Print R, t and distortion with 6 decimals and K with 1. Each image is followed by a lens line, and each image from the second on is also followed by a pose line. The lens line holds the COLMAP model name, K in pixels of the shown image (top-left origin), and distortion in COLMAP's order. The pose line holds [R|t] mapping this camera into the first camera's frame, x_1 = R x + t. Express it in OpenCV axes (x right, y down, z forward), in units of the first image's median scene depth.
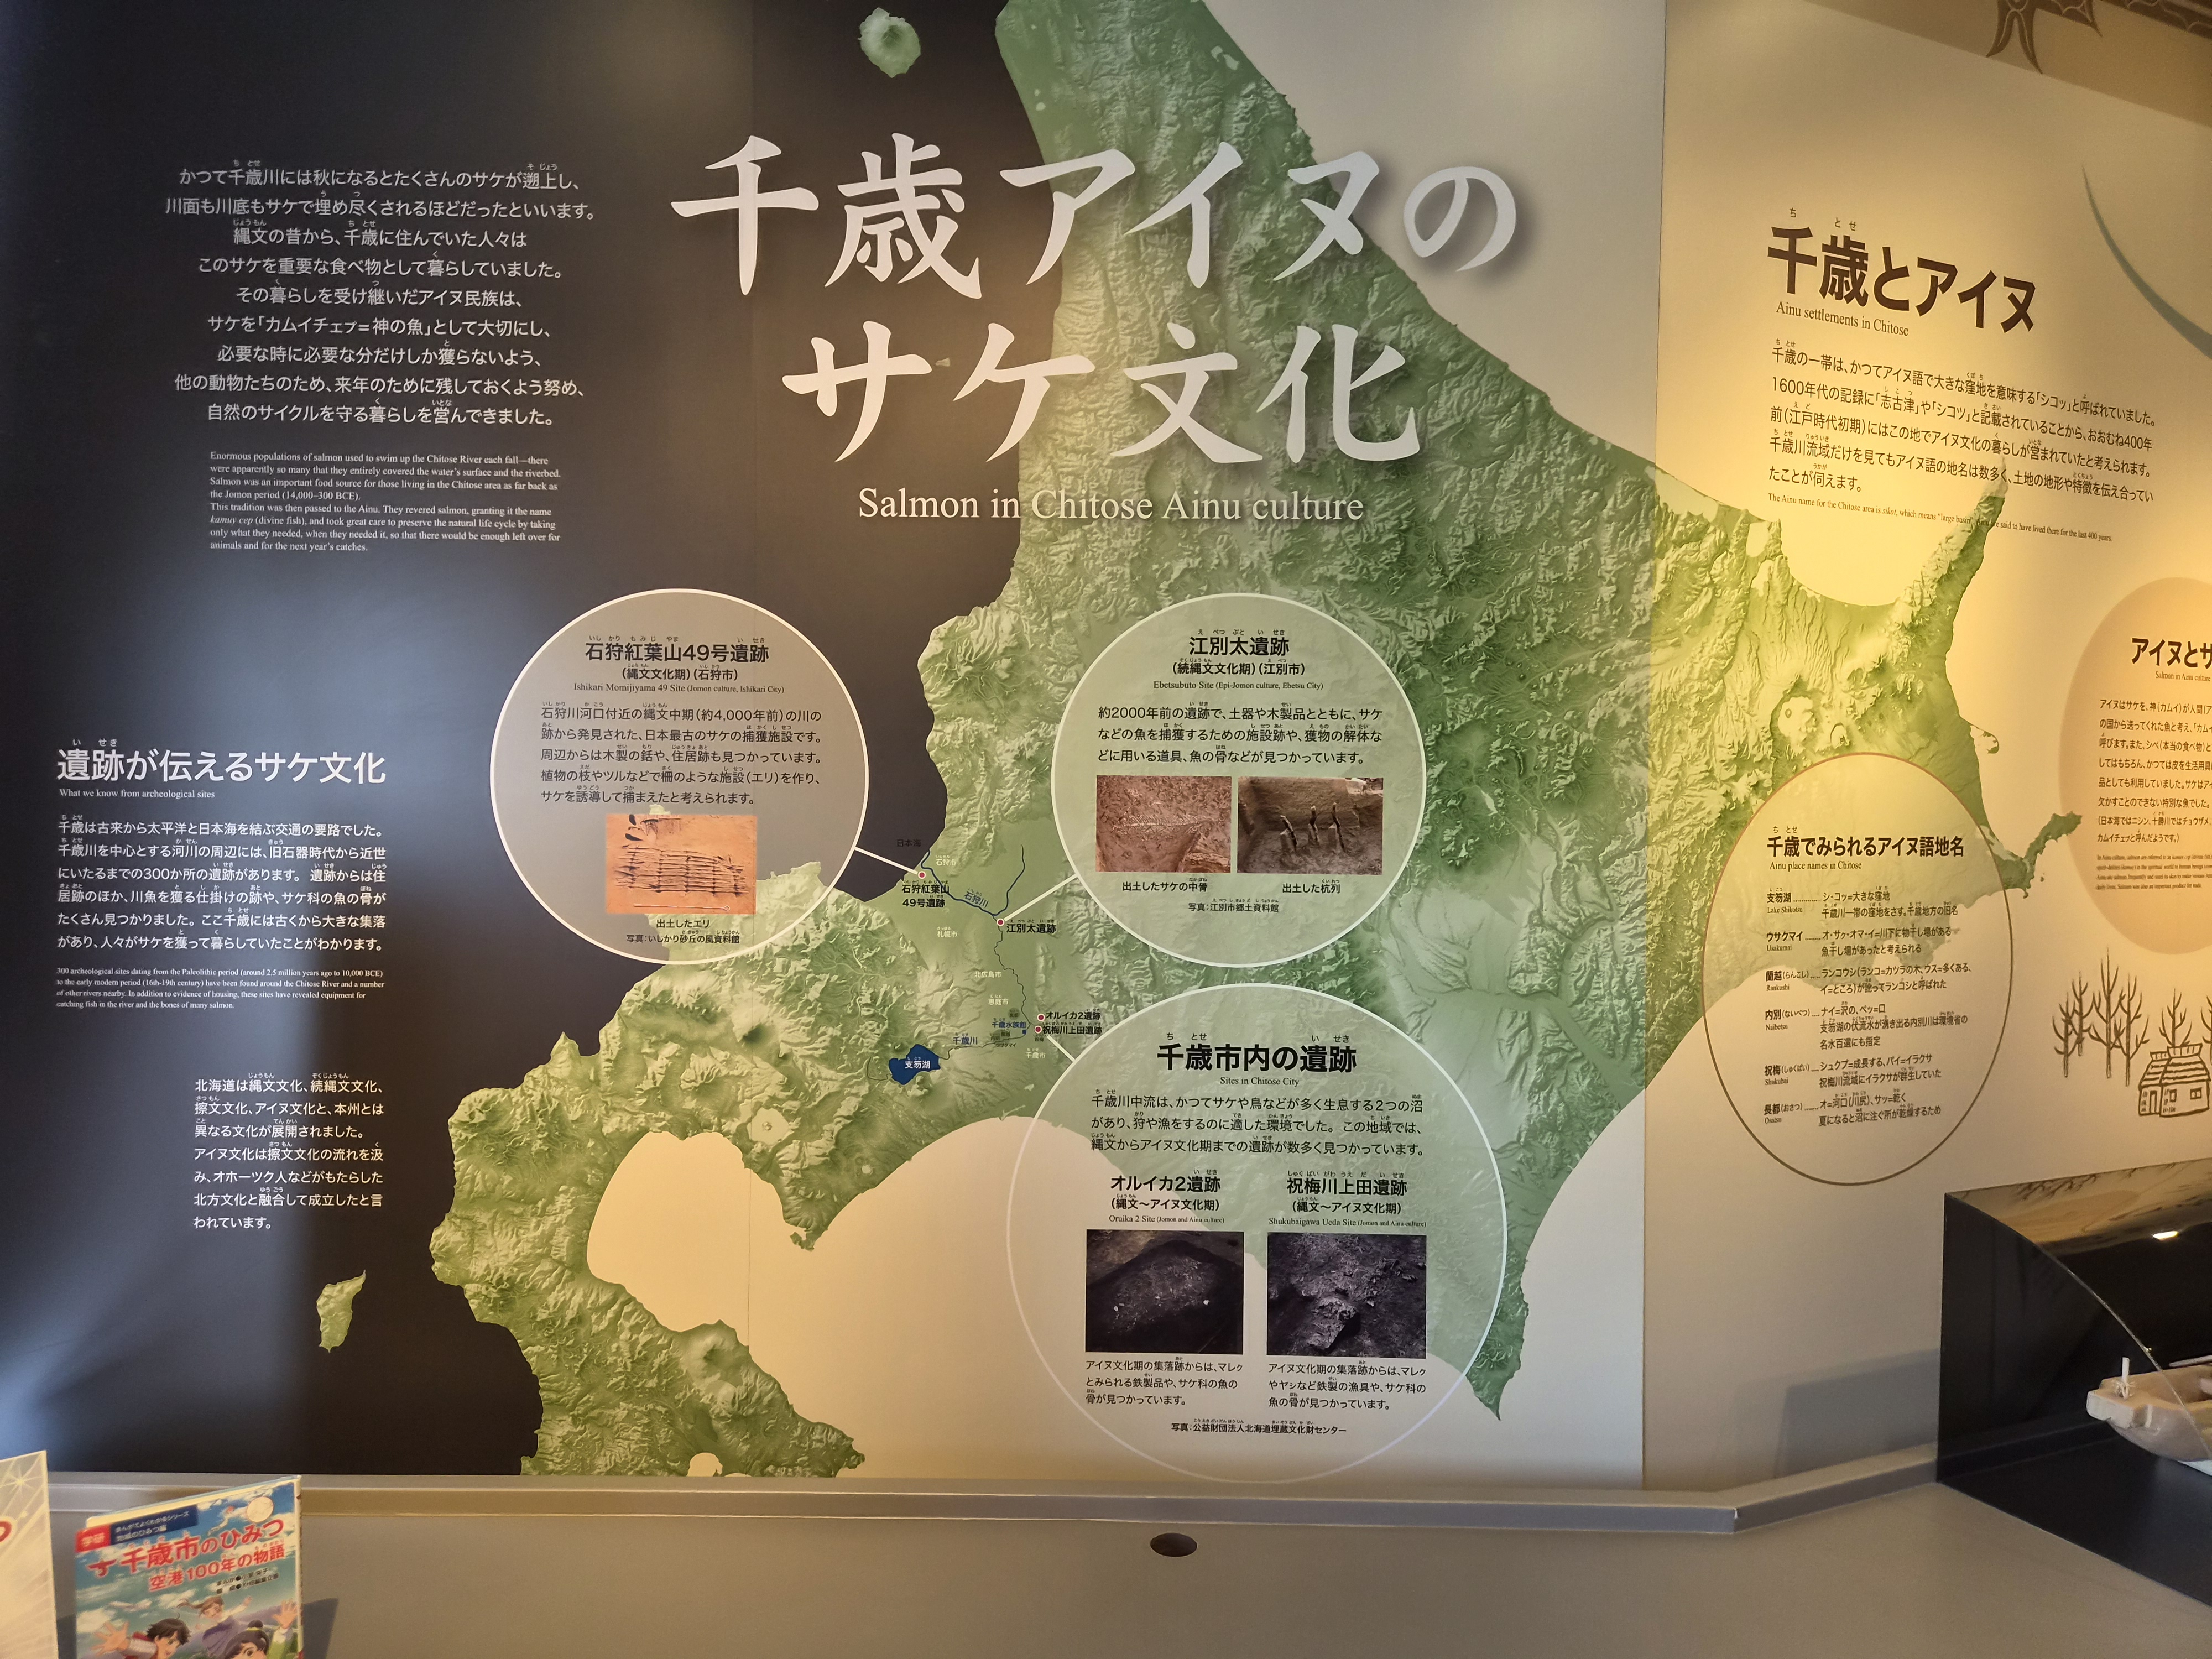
lens RADIAL K [[1480.8, 0, 1105.6], [0, 1480.8, 830.5], [0, 0, 1]] dist [0.044284, -0.024353]
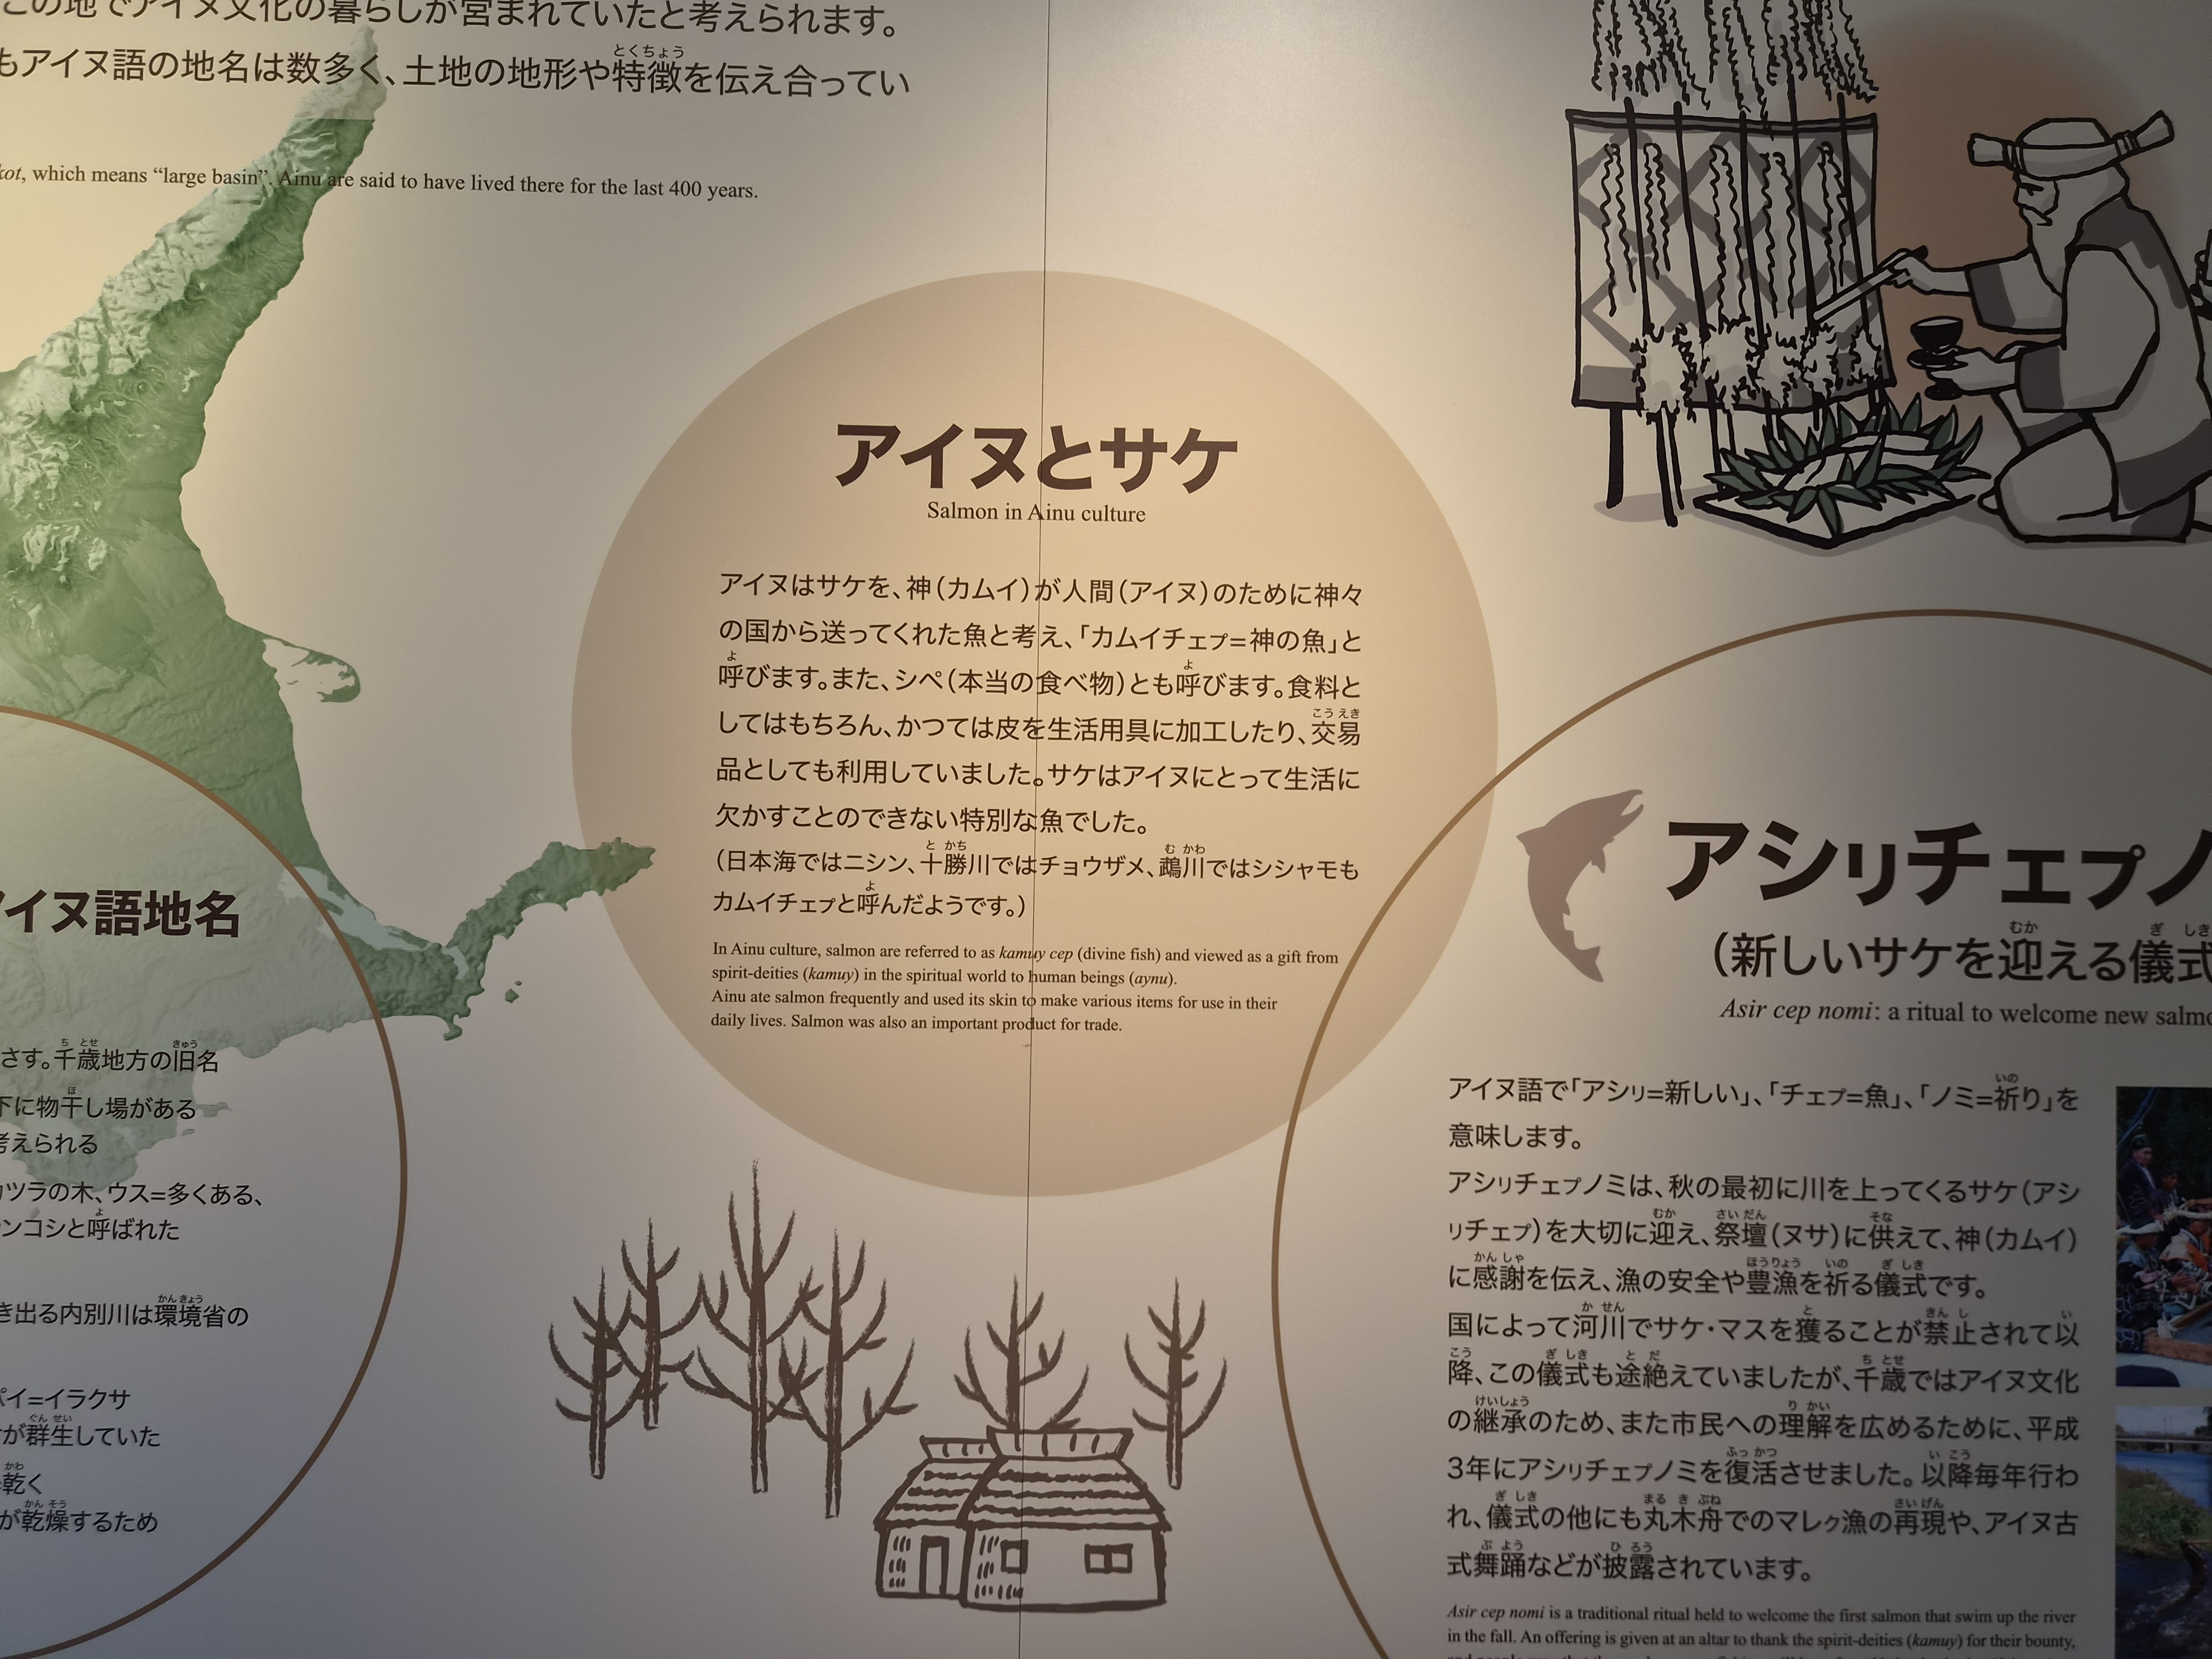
lens RADIAL K [[1480.8, 0, 1109.2], [0, 1480.8, 829.3], [0, 0, 1]] dist [0.044284, -0.024353]
pose [[0.912591, -0.004674, -0.408847, 0.959751], [-0.014276, 0.998961, -0.043286, 0.001091], [0.408625, 0.045339, 0.911576, 0.688168]]
